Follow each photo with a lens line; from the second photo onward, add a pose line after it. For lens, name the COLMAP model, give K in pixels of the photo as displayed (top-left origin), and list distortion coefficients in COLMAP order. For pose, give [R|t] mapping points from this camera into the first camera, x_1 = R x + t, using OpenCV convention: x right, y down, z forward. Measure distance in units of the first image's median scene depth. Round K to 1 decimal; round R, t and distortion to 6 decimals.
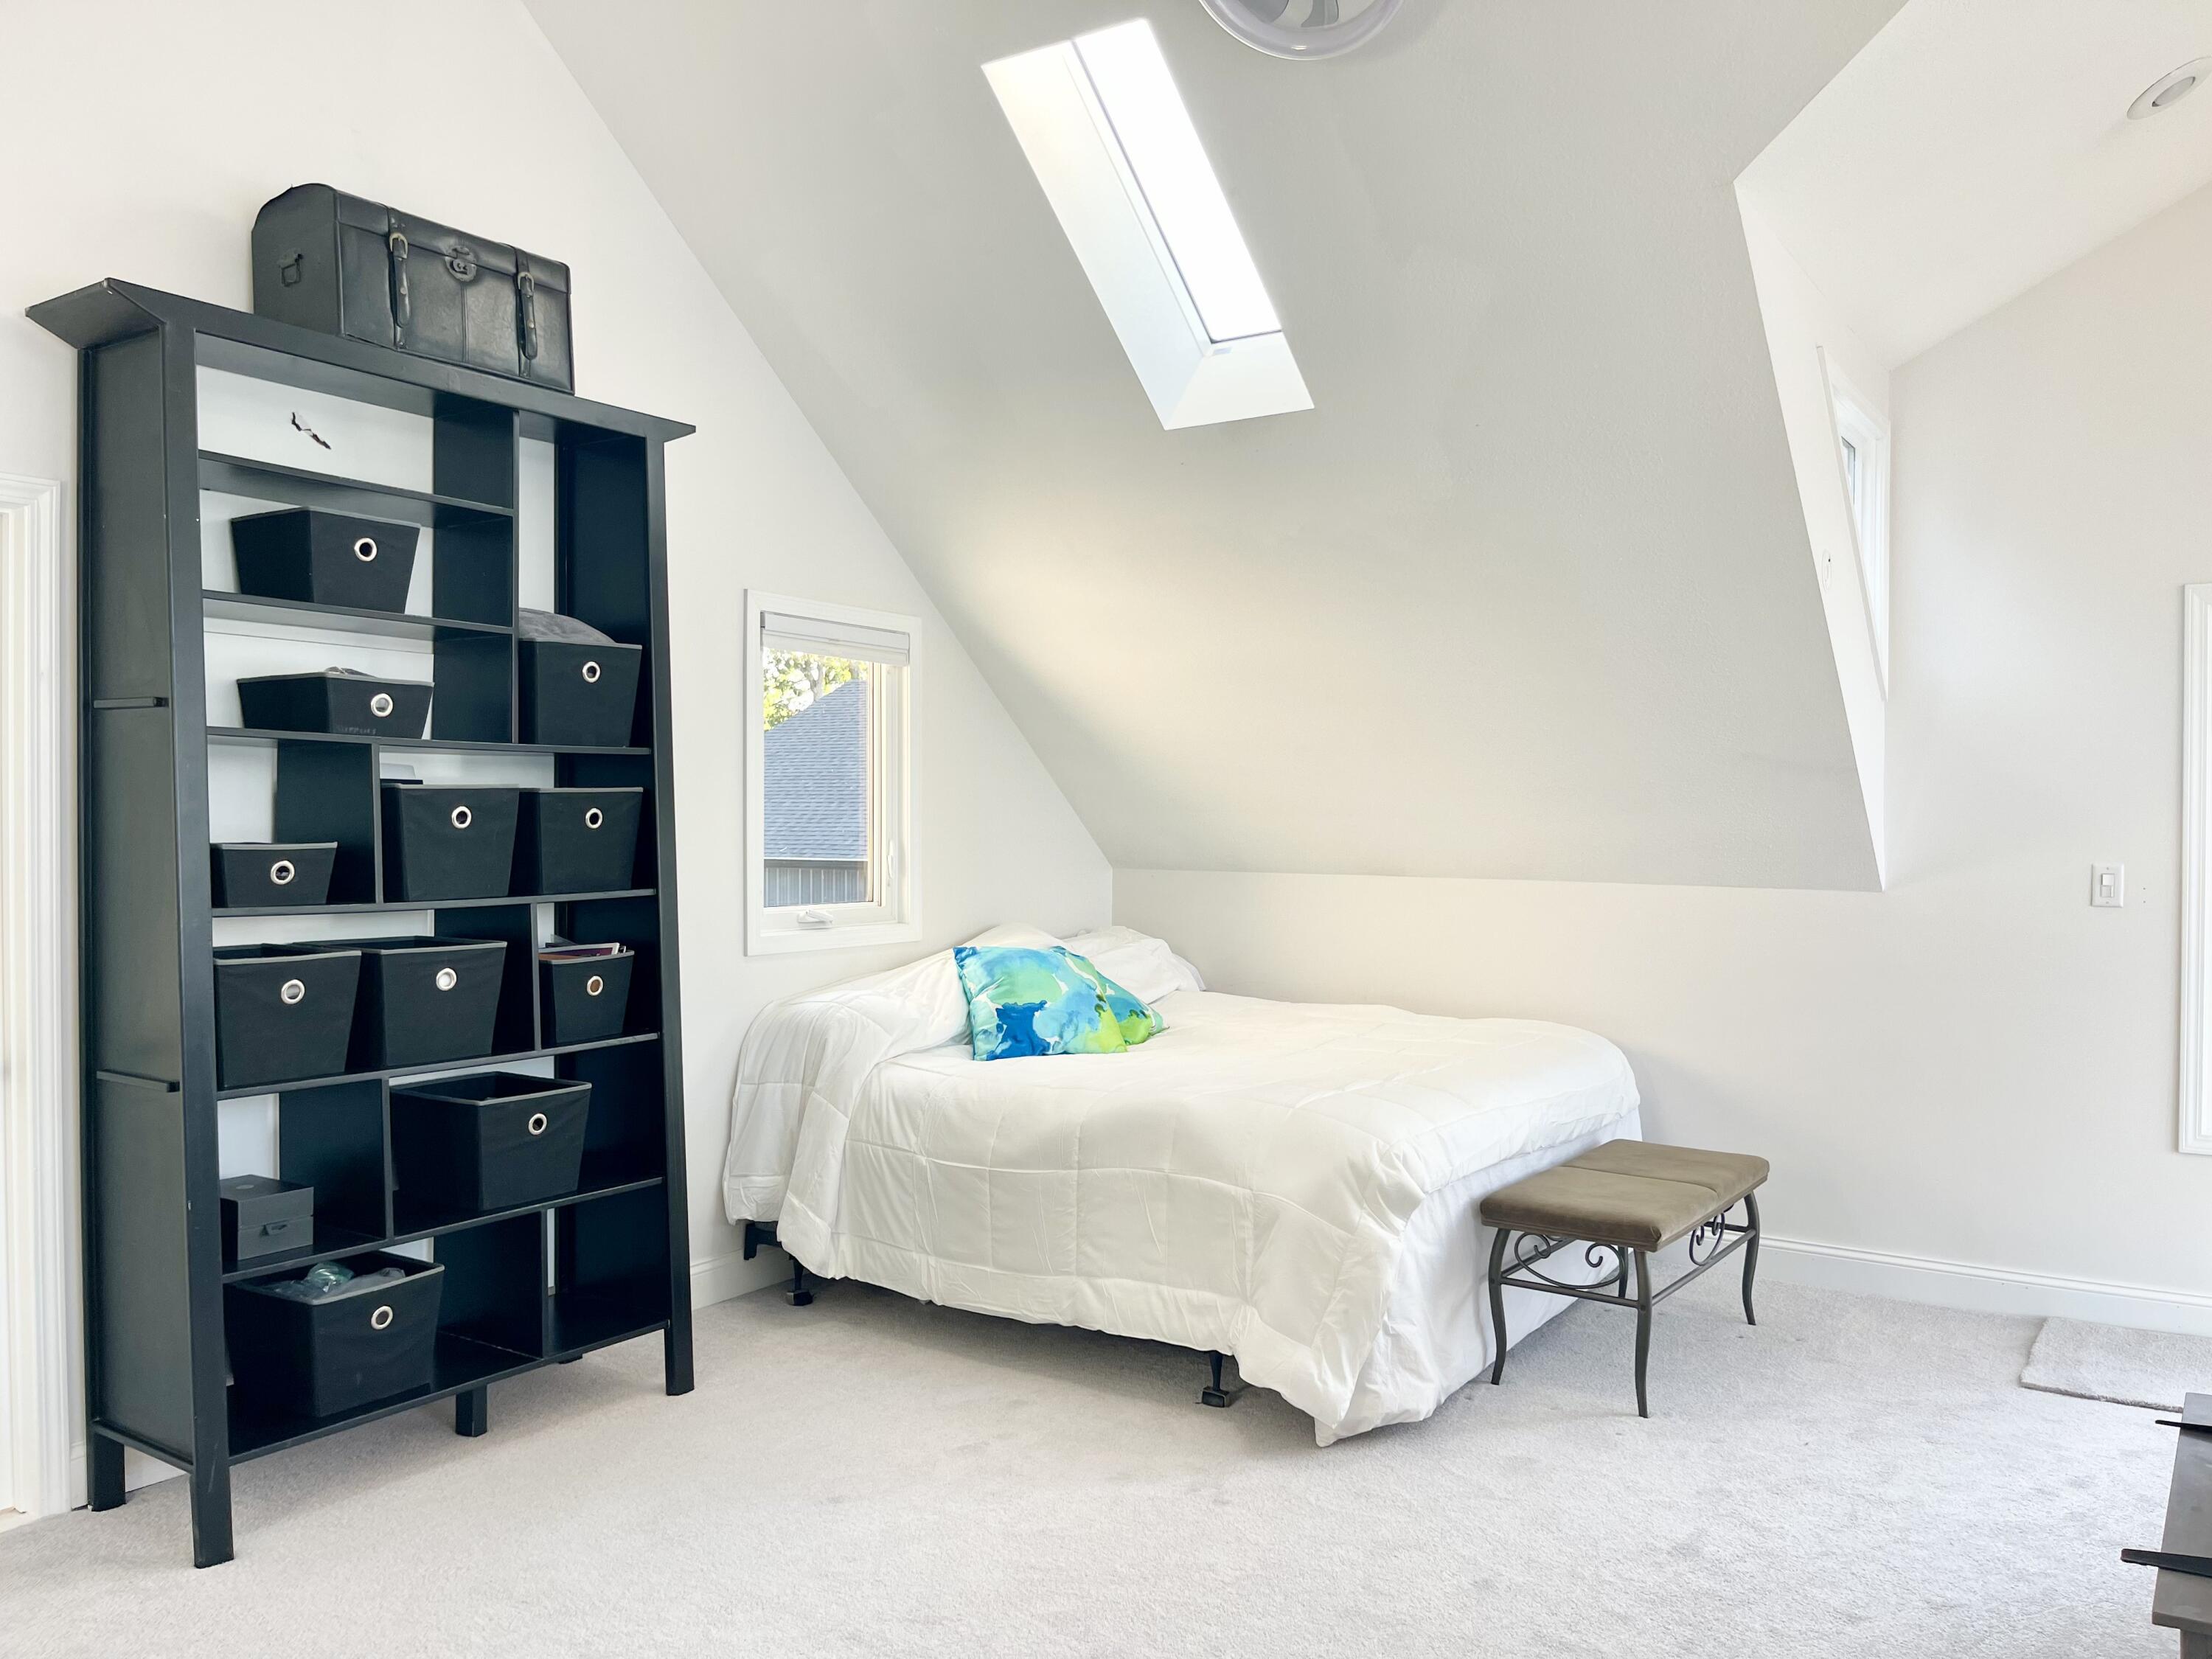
lens RADIAL K [[1671.4, 0, 1108.1], [0, 1671.4, 836.0], [0, 0, 1]] dist [0.025813, -0.009658]
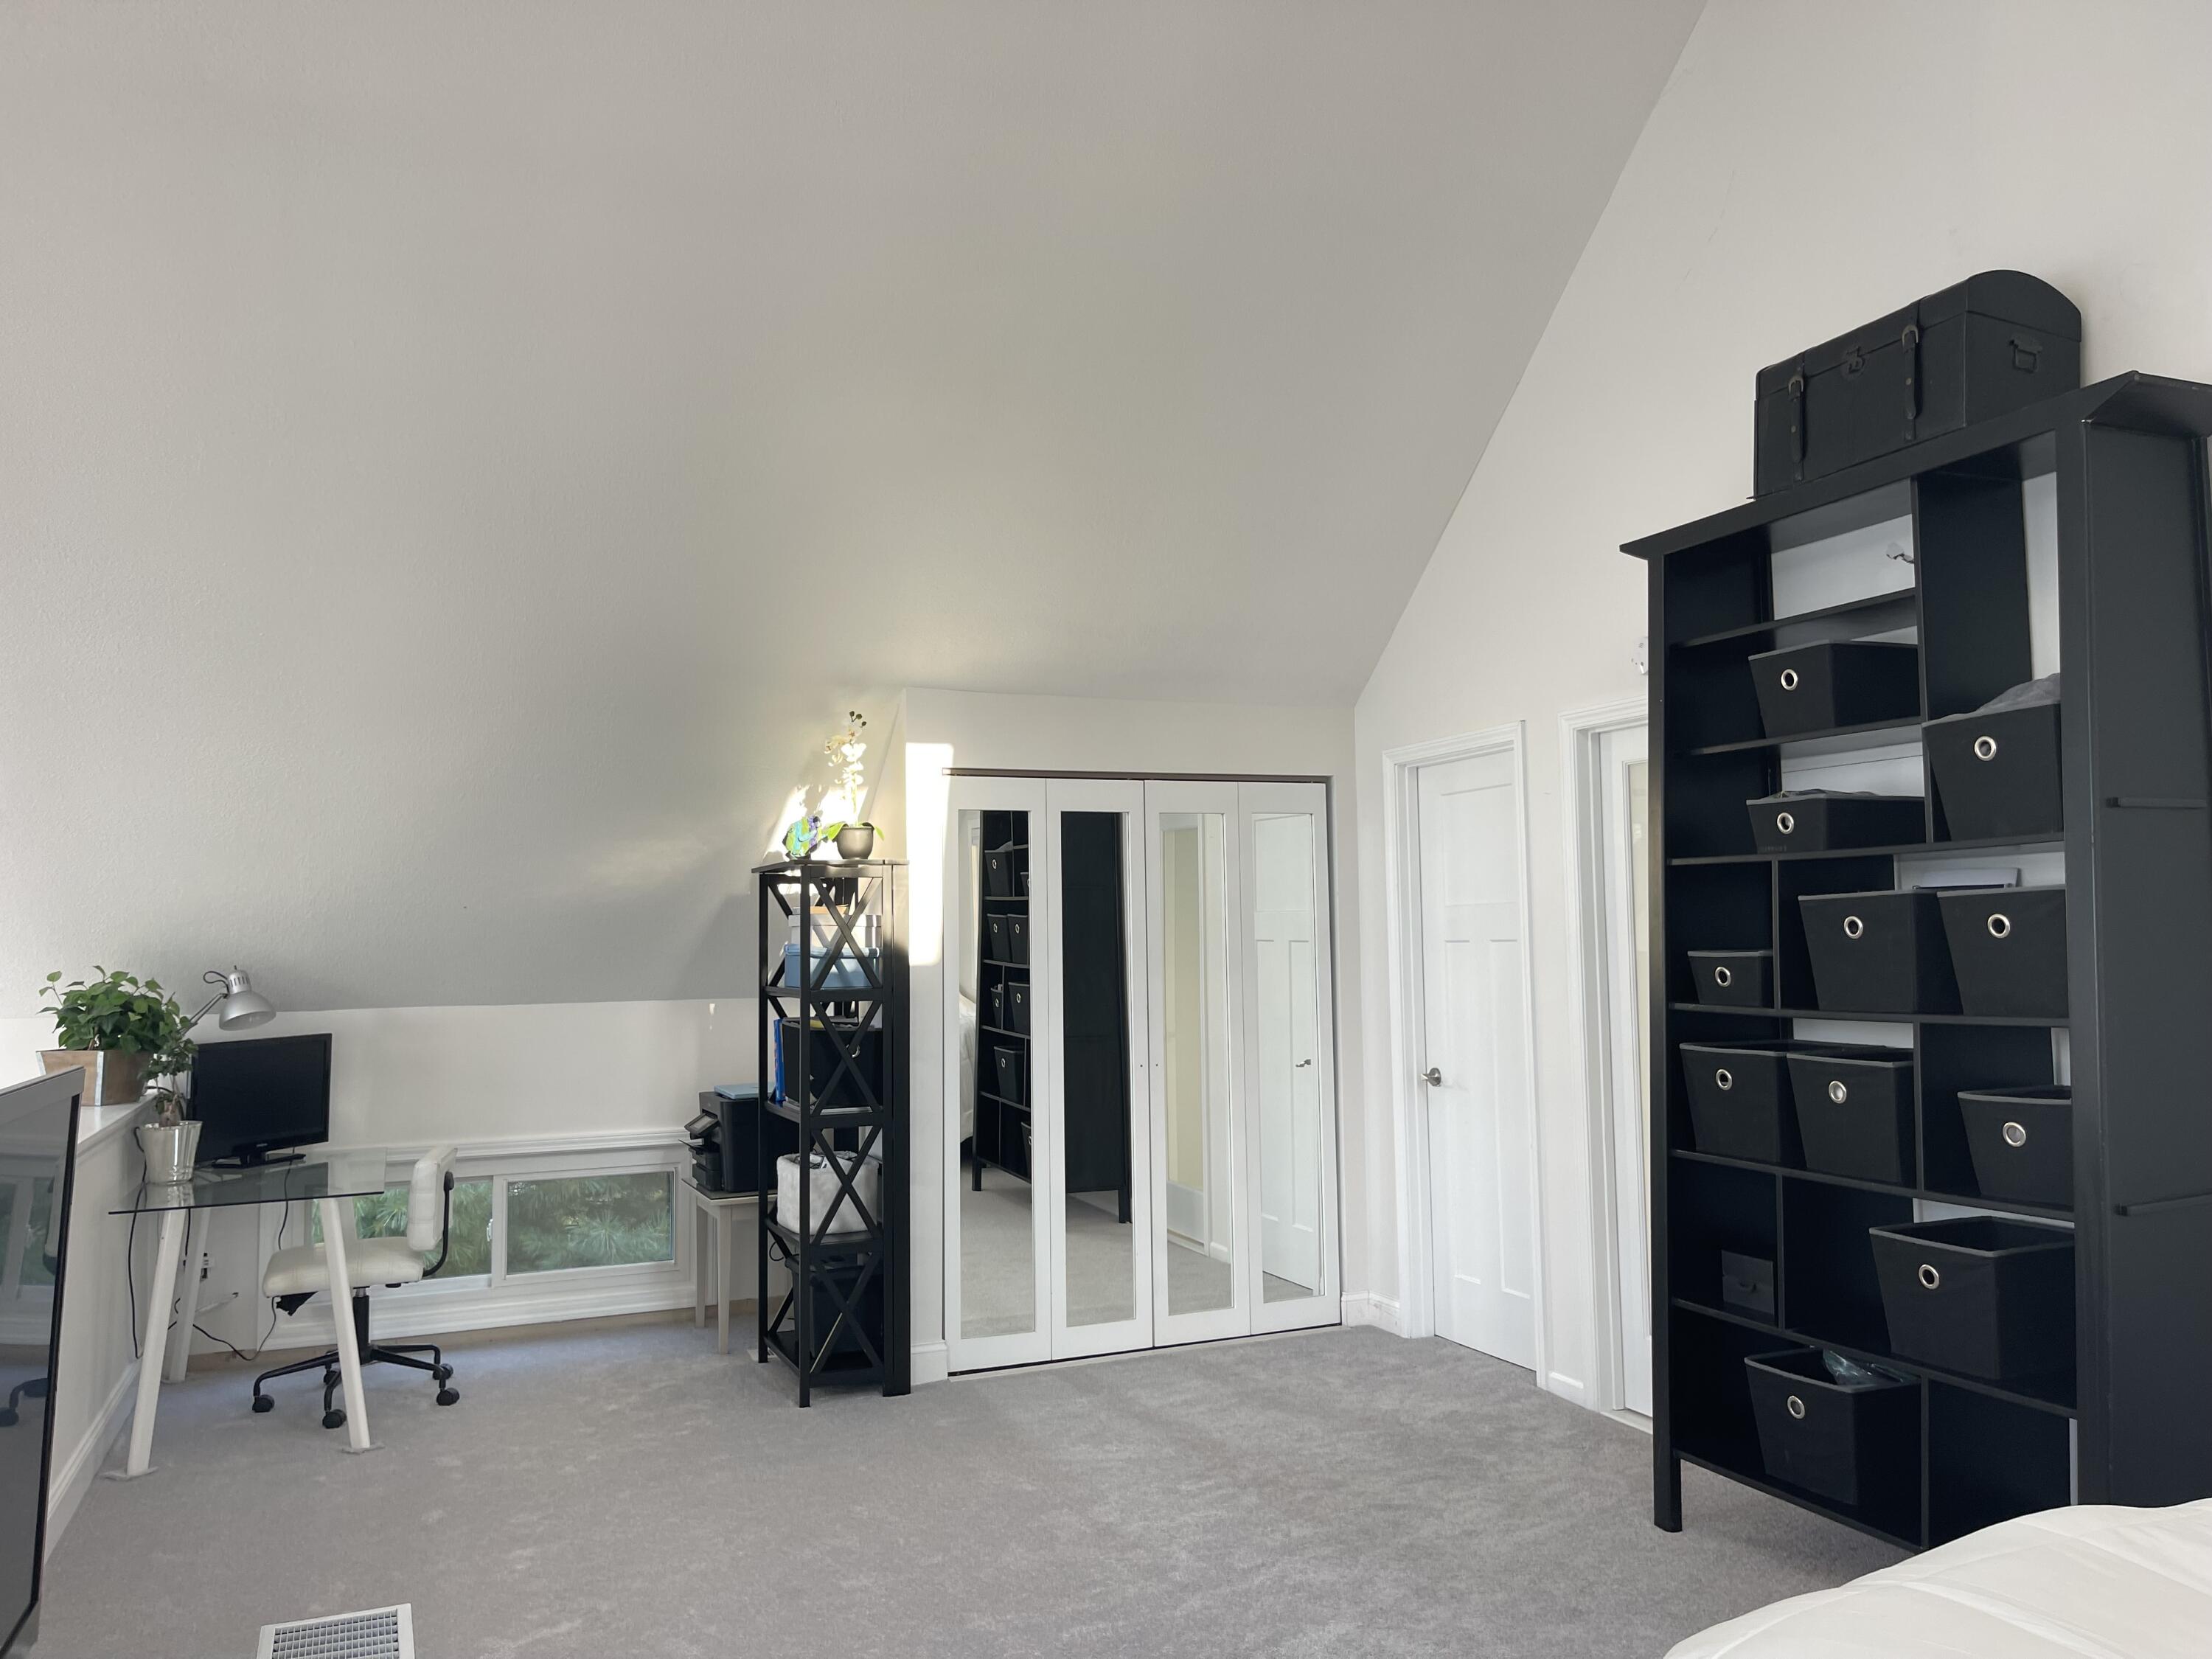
lens RADIAL K [[1671.4, 0, 1107.6], [0, 1671.4, 834.1], [0, 0, 1]] dist [0.025813, -0.009658]
pose [[-0.531025, -0.067577, -0.844657, 0.639437], [-0.000804, 0.996855, -0.079248, 0.012158], [0.847356, -0.041404, -0.529409, 1.105332]]
